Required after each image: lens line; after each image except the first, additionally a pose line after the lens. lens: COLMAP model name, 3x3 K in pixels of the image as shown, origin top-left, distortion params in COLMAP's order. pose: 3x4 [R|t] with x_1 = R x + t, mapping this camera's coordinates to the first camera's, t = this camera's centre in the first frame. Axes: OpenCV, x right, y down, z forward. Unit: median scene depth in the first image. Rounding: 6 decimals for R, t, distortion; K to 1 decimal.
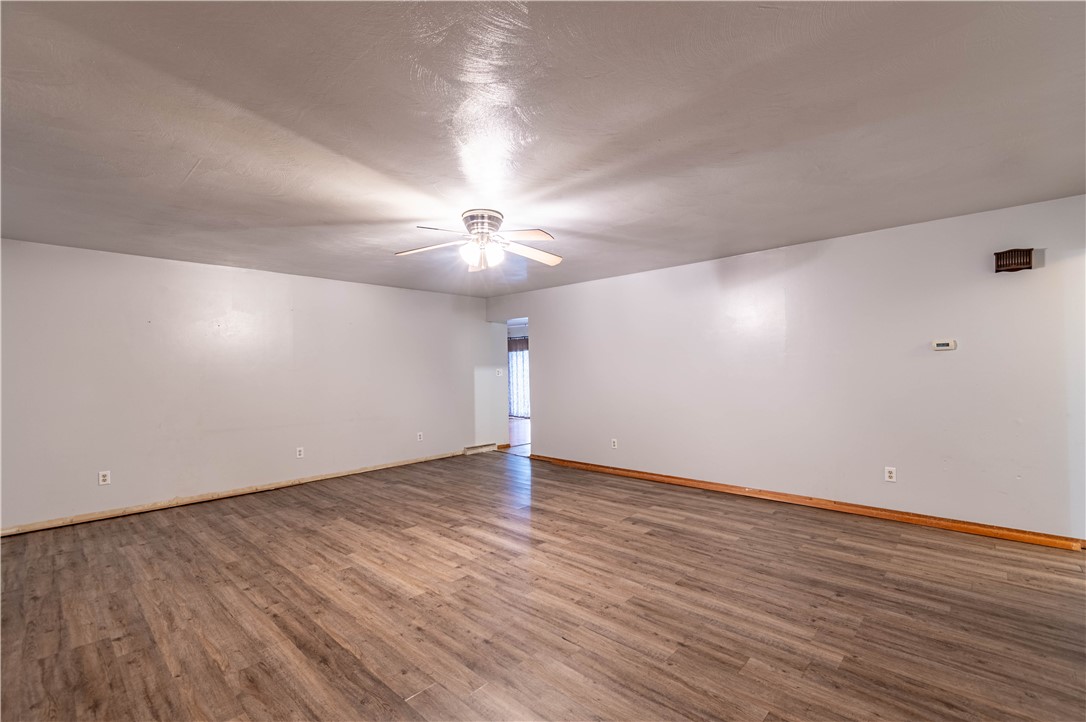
lens RADIAL K [[484.9, 0, 543.0], [0, 484.9, 361.0], [0, 0, 1]] dist [0.008212, 0.000224]
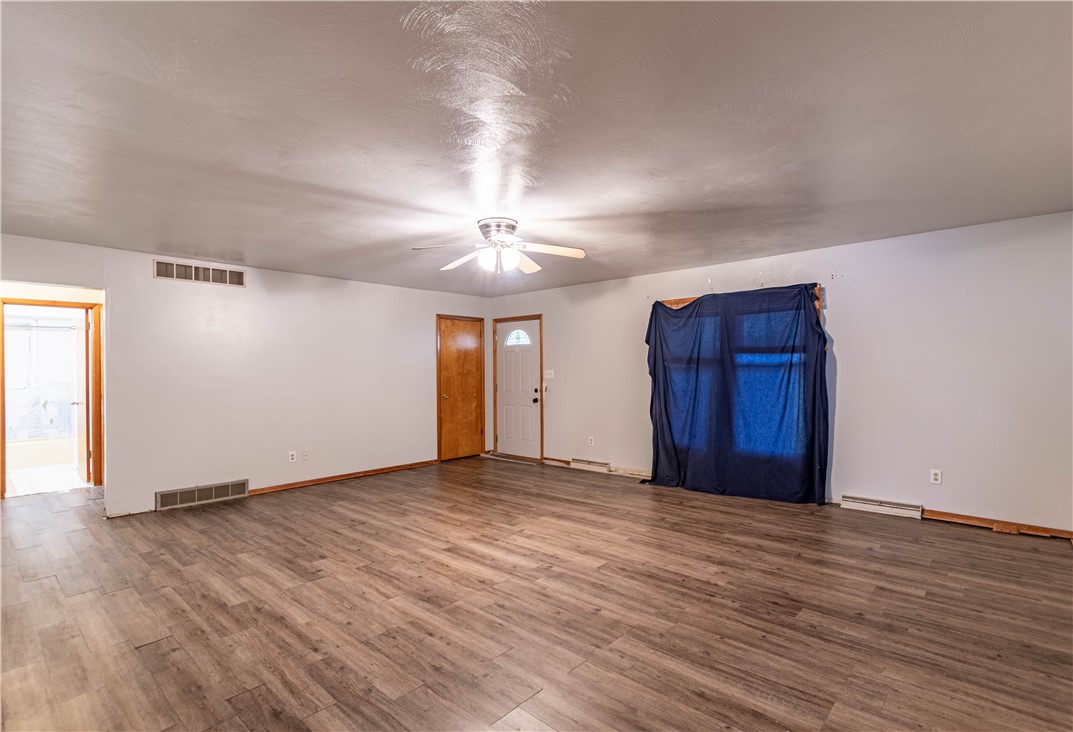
lens RADIAL K [[502.9, 0, 559.1], [0, 502.9, 376.0], [0, 0, 1]] dist [0.001746, -0.000989]
pose [[-0.998020, 0.024106, -0.058095, -0.188114], [0.024506, 0.999681, -0.006182, 0.037108], [0.057927, -0.007594, -0.998292, 2.125110]]
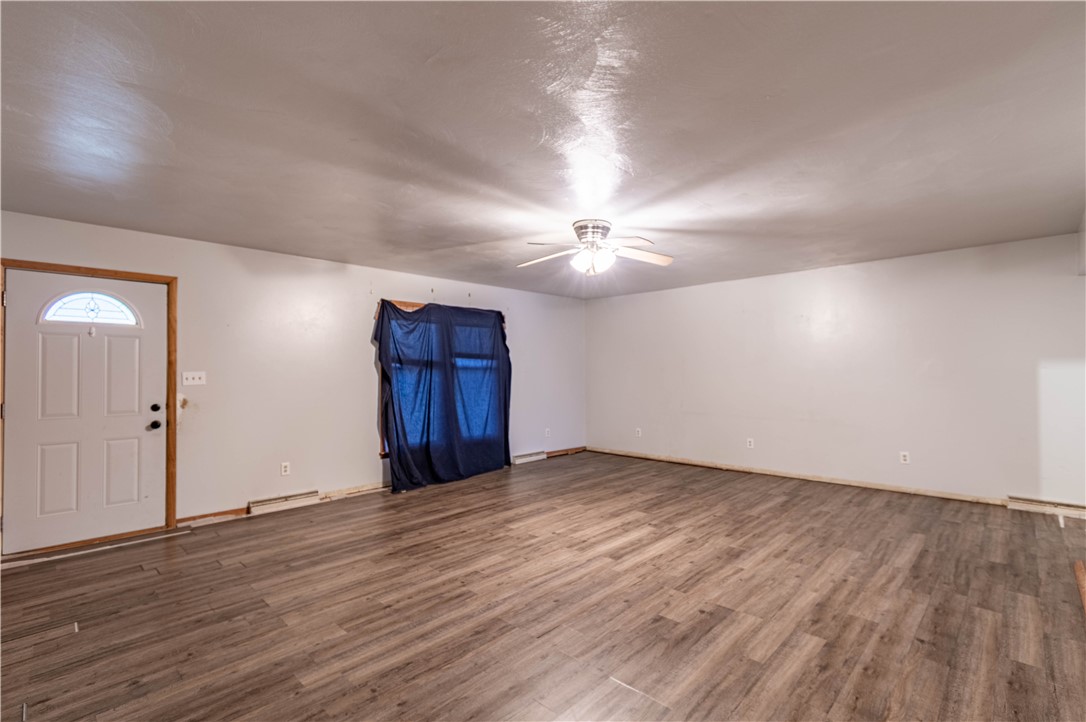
lens RADIAL K [[484.9, 0, 543.0], [0, 484.9, 361.0], [0, 0, 1]] dist [0.008212, 0.000224]
pose [[-0.017795, -0.007063, -0.999817, 0.965151], [0.025880, 0.999637, -0.007523, 0.003311], [0.999507, -0.026009, -0.017606, 0.931148]]
